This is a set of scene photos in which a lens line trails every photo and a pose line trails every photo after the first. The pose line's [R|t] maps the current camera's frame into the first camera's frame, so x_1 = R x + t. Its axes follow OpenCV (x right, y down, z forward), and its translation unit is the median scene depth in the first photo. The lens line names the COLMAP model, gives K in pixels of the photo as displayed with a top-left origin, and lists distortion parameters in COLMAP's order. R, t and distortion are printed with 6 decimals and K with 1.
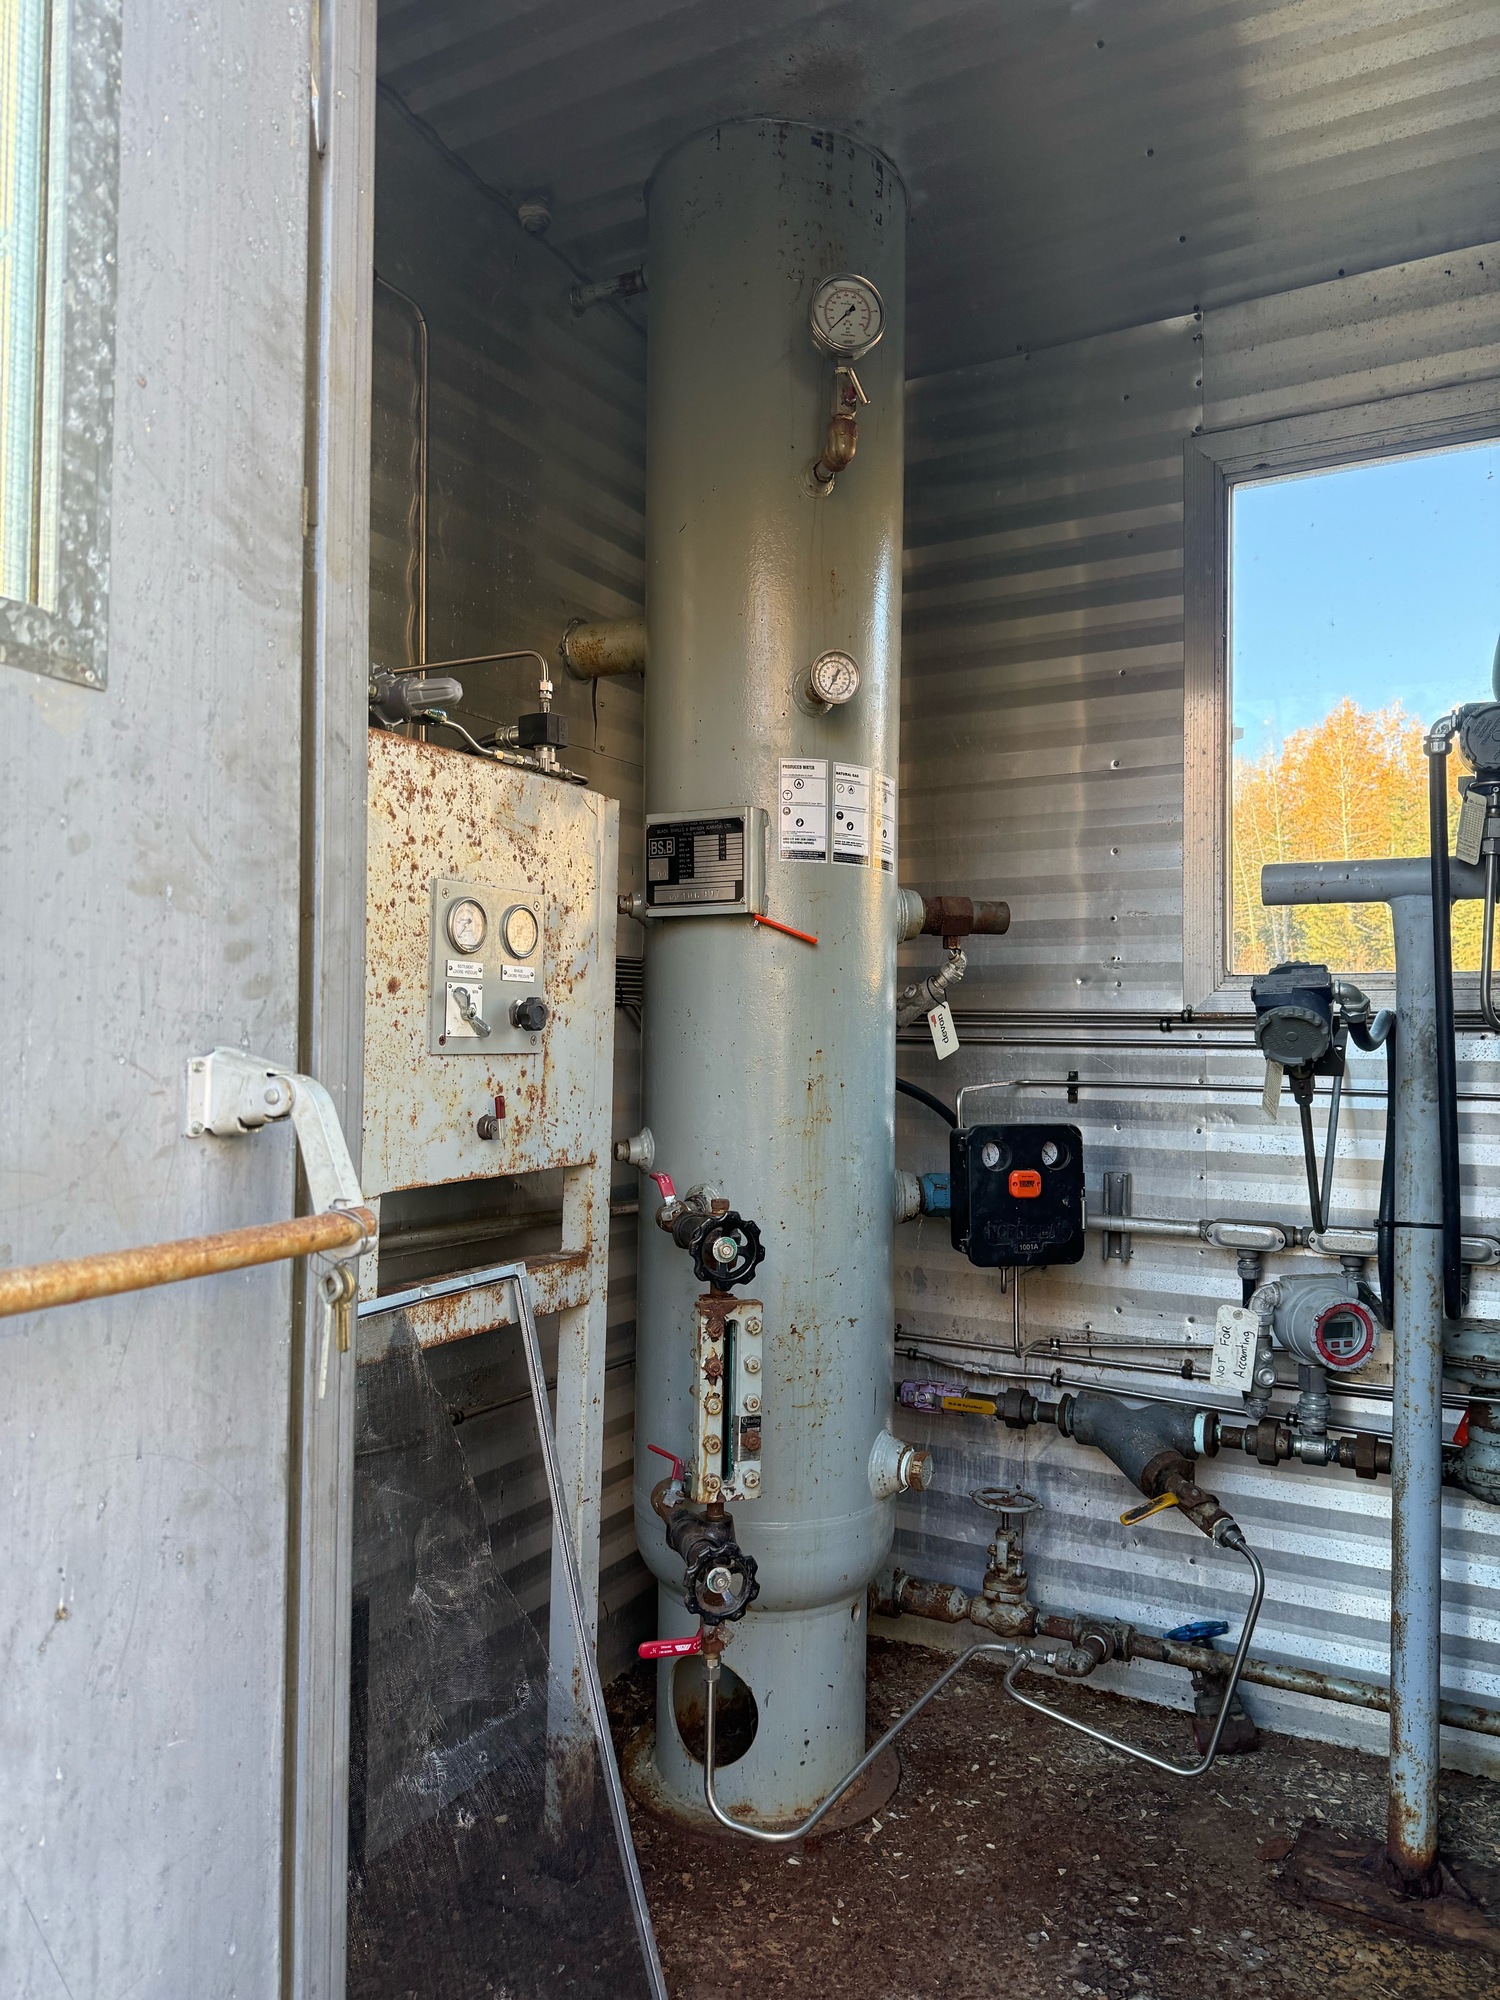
lens RADIAL K [[1405.9, 0, 751.3], [0, 1405.9, 1001.6], [0, 0, 1]] dist [0.014716, -0.015954]
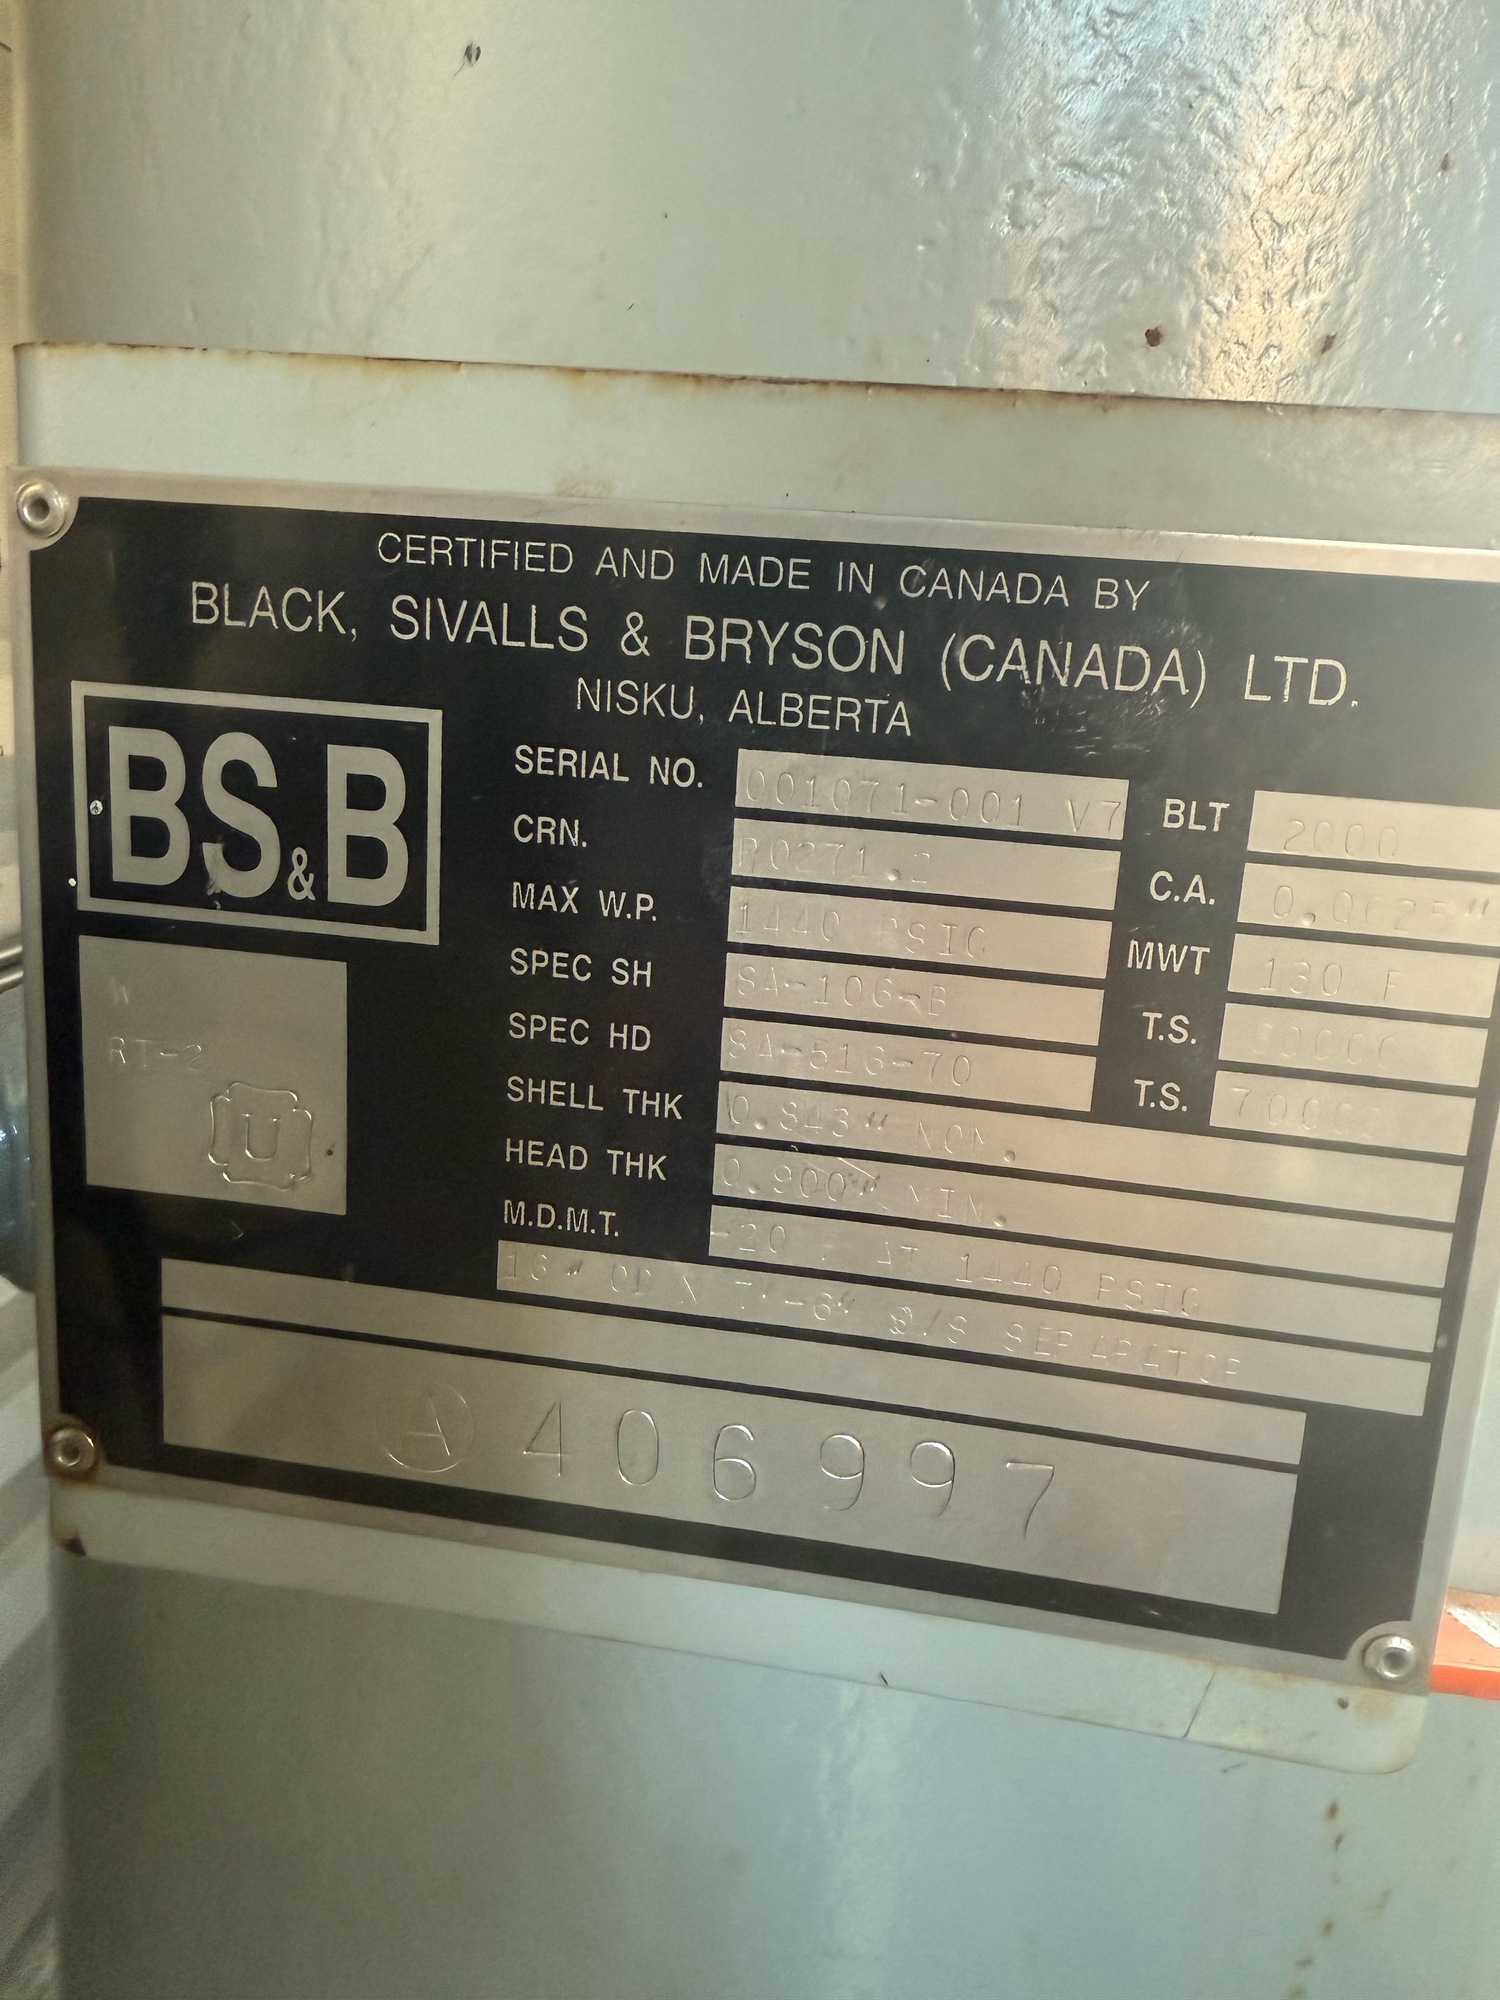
lens RADIAL K [[1405.9, 0, 751.5], [0, 1405.9, 1001.9], [0, 0, 1]] dist [0.014716, -0.015954]
pose [[0.929696, -0.011739, 0.368141, -0.044084], [-0.074763, 0.972671, 0.219821, -0.077935], [-0.360661, -0.231890, 0.903411, 0.597748]]
